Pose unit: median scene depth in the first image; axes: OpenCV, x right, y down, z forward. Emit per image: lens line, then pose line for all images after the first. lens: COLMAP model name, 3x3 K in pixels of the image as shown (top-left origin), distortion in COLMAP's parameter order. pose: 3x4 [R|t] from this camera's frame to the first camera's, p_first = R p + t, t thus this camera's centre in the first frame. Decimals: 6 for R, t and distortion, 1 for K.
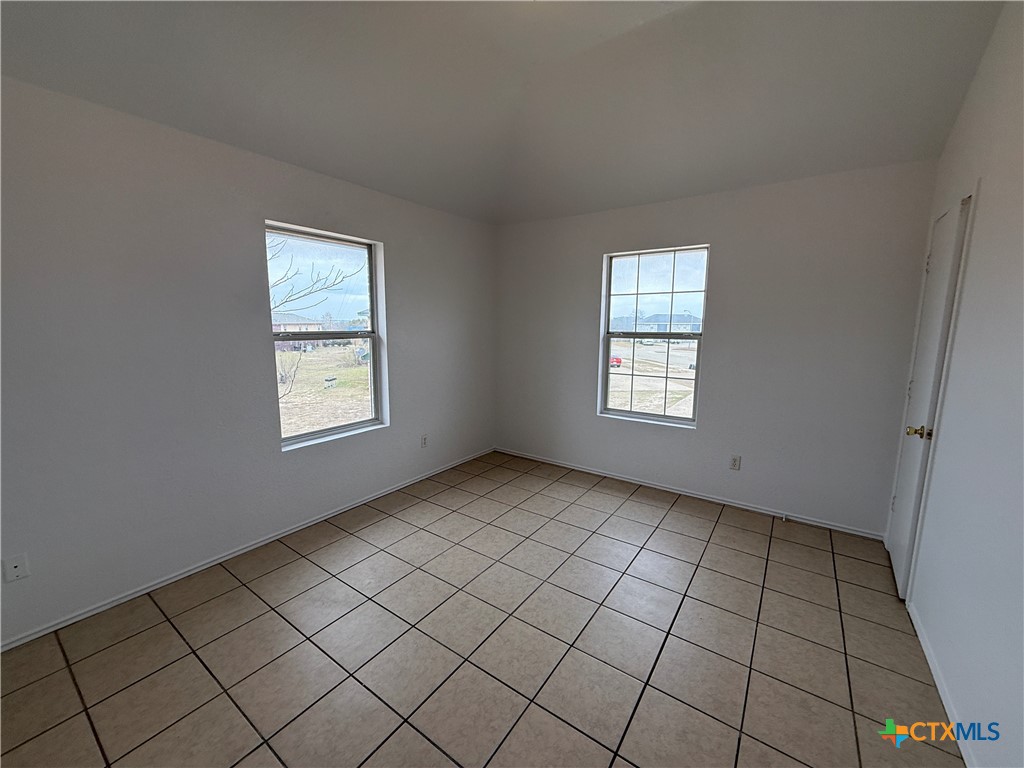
lens RADIAL K [[406.9, 0, 508.8], [0, 406.9, 383.5], [0, 0, 1]] dist [-0.001291, 0.000068]
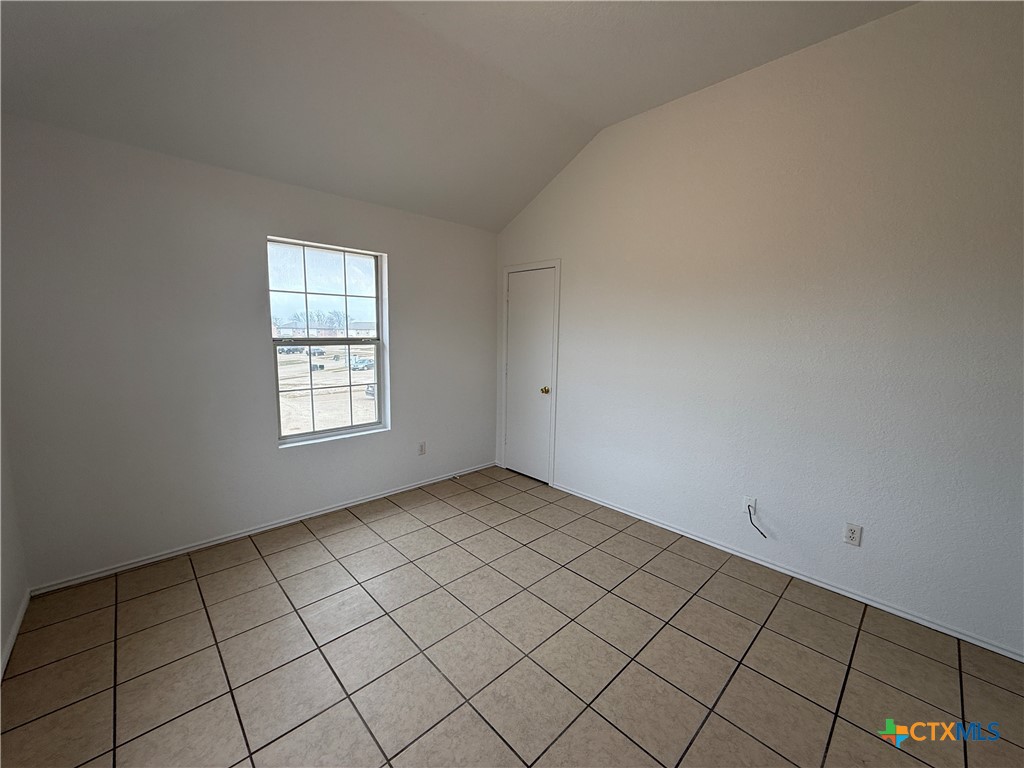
lens RADIAL K [[406.9, 0, 508.8], [0, 406.9, 383.5], [0, 0, 1]] dist [-0.001291, 0.000068]
pose [[0.191764, -0.125110, 0.973434, -0.475705], [0.128927, 0.986458, 0.101386, -0.070634], [-0.972936, 0.106060, 0.205297, 0.469015]]
